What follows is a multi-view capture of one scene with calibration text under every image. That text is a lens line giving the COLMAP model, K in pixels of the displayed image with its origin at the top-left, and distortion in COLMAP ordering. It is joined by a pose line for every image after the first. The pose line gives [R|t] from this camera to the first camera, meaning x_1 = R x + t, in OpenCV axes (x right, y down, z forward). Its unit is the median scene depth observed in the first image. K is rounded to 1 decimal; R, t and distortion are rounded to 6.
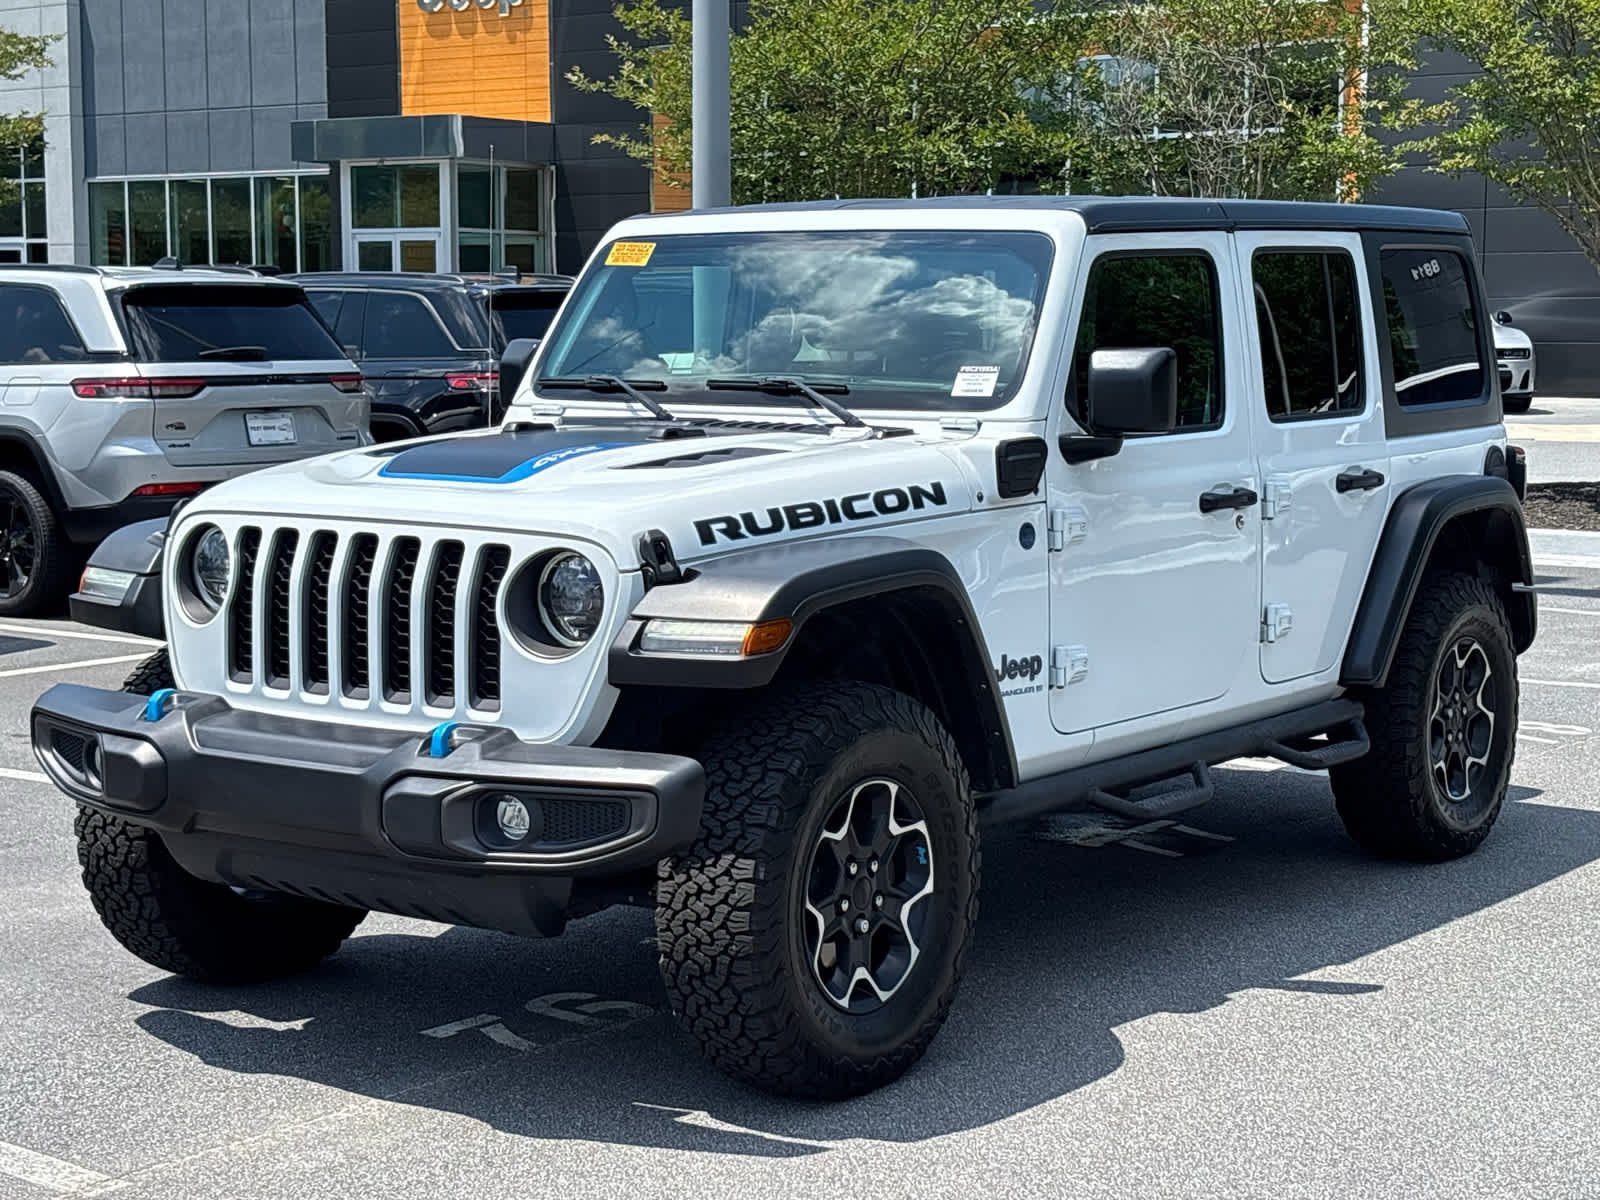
lens RADIAL K [[2770.7, 0, 798.1], [0, 2770.7, 634.8], [0, 0, 1]] dist [0.192727, -0.094255]
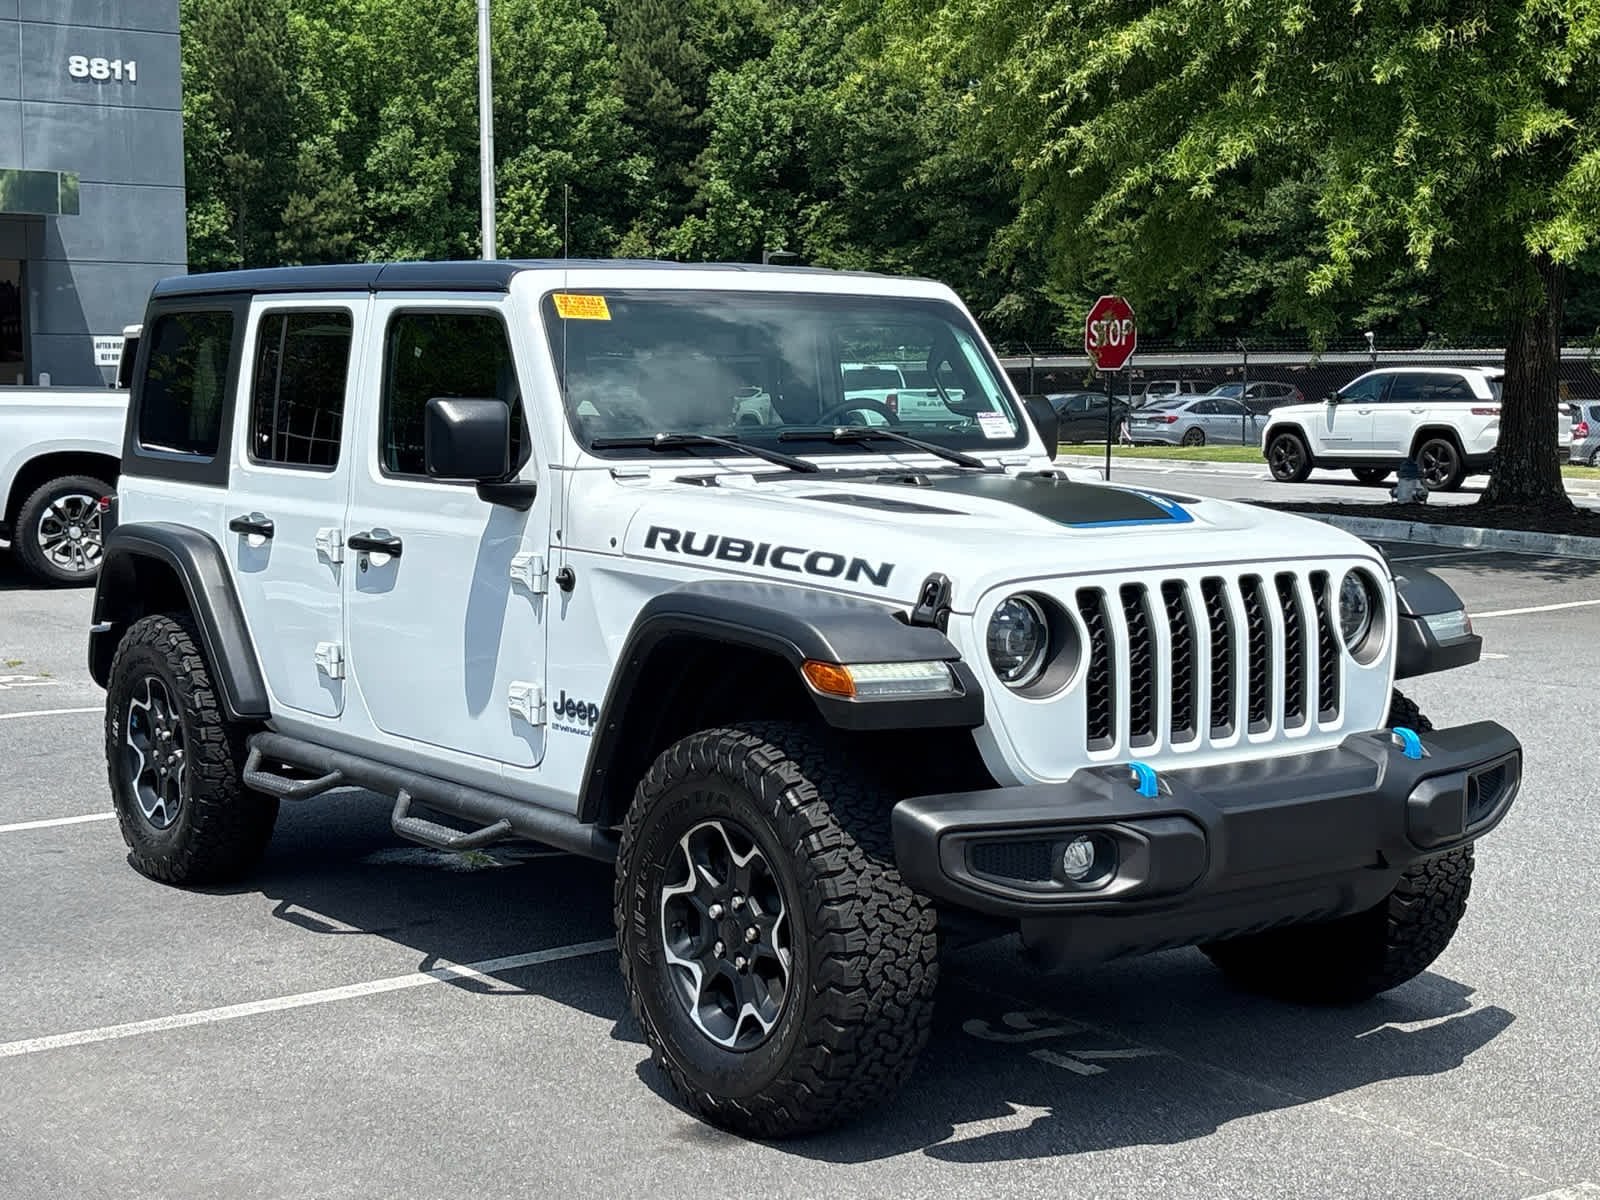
lens RADIAL K [[2335.2, 0, 770.5], [0, 2335.2, 597.1], [0, 0, 1]] dist [0.255304, -0.973298]
pose [[0.310822, -0.092150, 0.945990, -0.895564], [0.116121, 0.991515, 0.058431, -0.085916], [-0.943348, 0.091688, 0.318885, 0.761111]]
